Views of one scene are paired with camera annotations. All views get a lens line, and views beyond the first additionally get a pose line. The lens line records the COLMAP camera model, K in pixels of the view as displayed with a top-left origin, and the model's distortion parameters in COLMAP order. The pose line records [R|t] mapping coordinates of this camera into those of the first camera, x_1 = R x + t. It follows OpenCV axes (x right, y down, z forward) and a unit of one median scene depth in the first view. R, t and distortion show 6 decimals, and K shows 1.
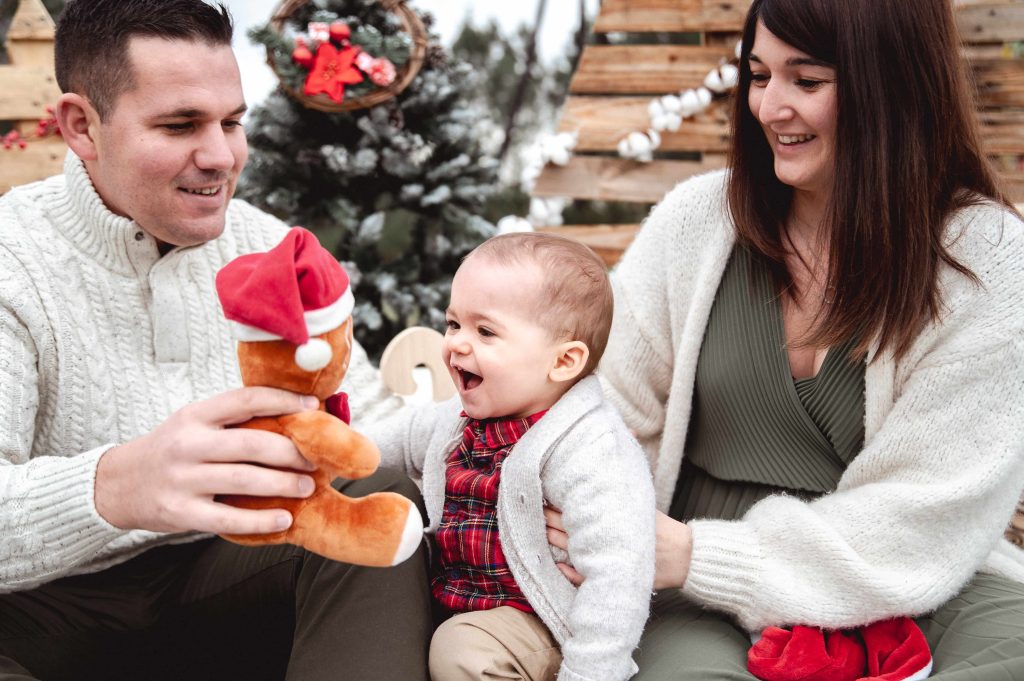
lens RADIAL K [[1153.2, 0, 528.6], [0, 1153.2, 344.3], [0, 0, 1]] dist [-0.006382, 0.041293]
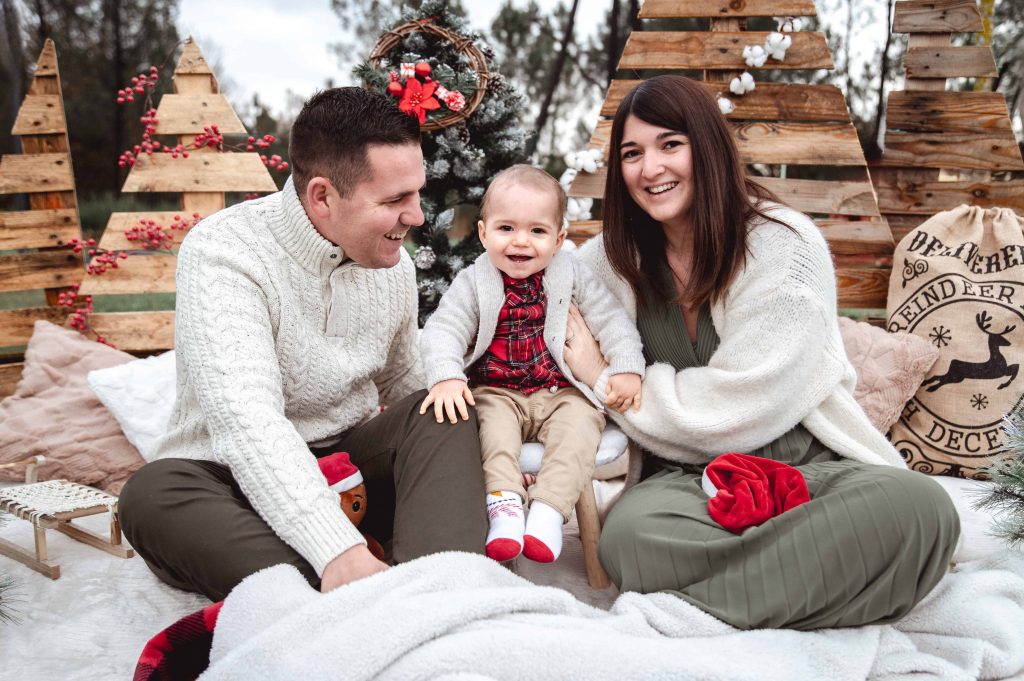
lens RADIAL K [[1027.1, 0, 512.0], [0, 1027.1, 340.5], [0, 0, 1]] dist [-0.020664, 0.045349]
pose [[0.998714, 0.022253, -0.045556, -0.003891], [-0.020258, 0.998835, 0.043787, -0.017198], [0.046478, -0.042808, 0.998002, -0.161780]]
